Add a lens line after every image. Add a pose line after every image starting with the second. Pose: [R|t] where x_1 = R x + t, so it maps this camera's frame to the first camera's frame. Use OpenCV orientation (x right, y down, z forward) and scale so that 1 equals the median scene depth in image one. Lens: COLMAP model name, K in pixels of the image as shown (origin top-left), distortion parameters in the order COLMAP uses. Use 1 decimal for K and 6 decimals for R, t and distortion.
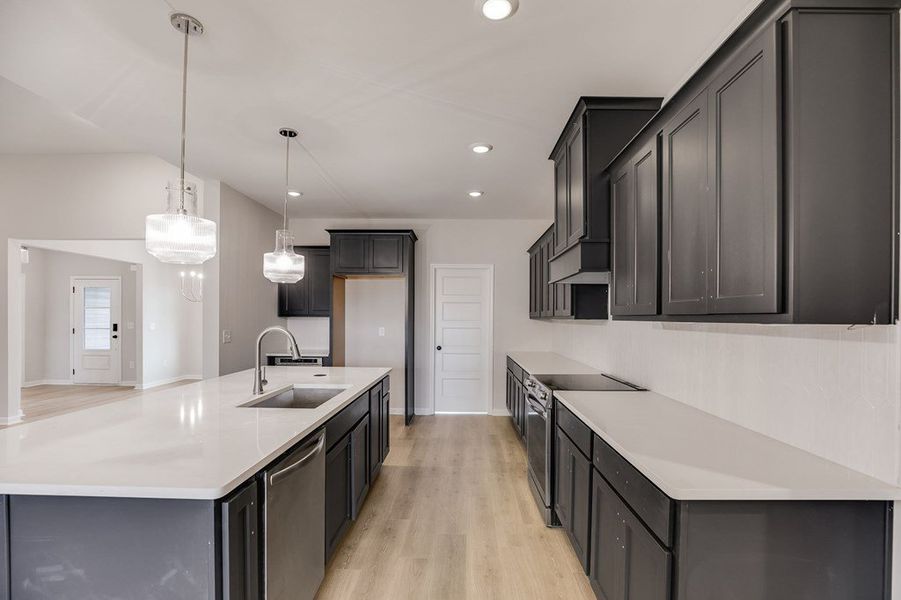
lens RADIAL K [[395.9, 0, 450.8], [0, 395.9, 316.2], [0, 0, 1]] dist [-0.002758, -0.000230]
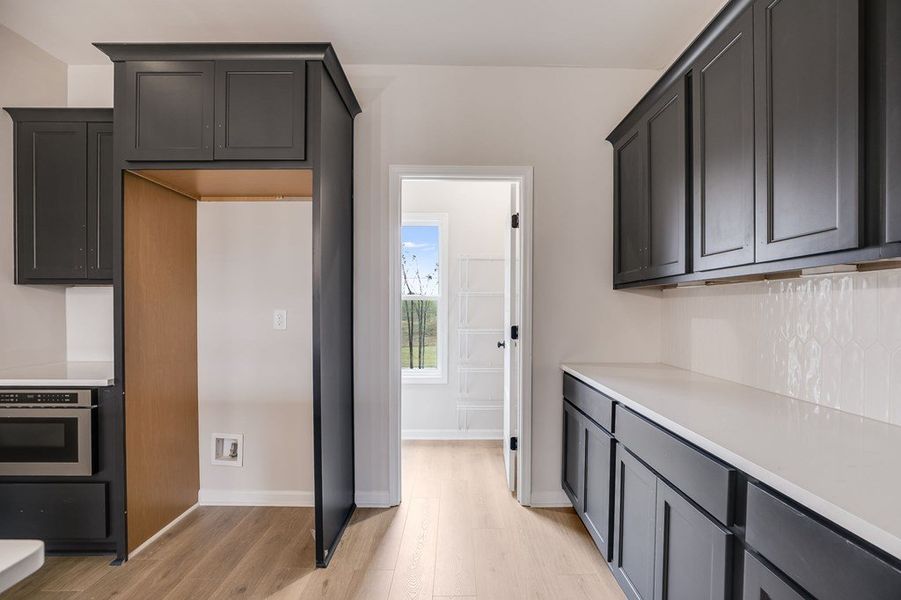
lens RADIAL K [[431.2, 0, 455.3], [0, 431.2, 308.6], [0, 0, 1]] dist [-0.002235, -0.000017]
pose [[0.999814, -0.003584, 0.018955, 0.010857], [0.002634, 0.998750, 0.049925, 0.003867], [-0.019110, -0.049865, 0.998573, 0.523857]]
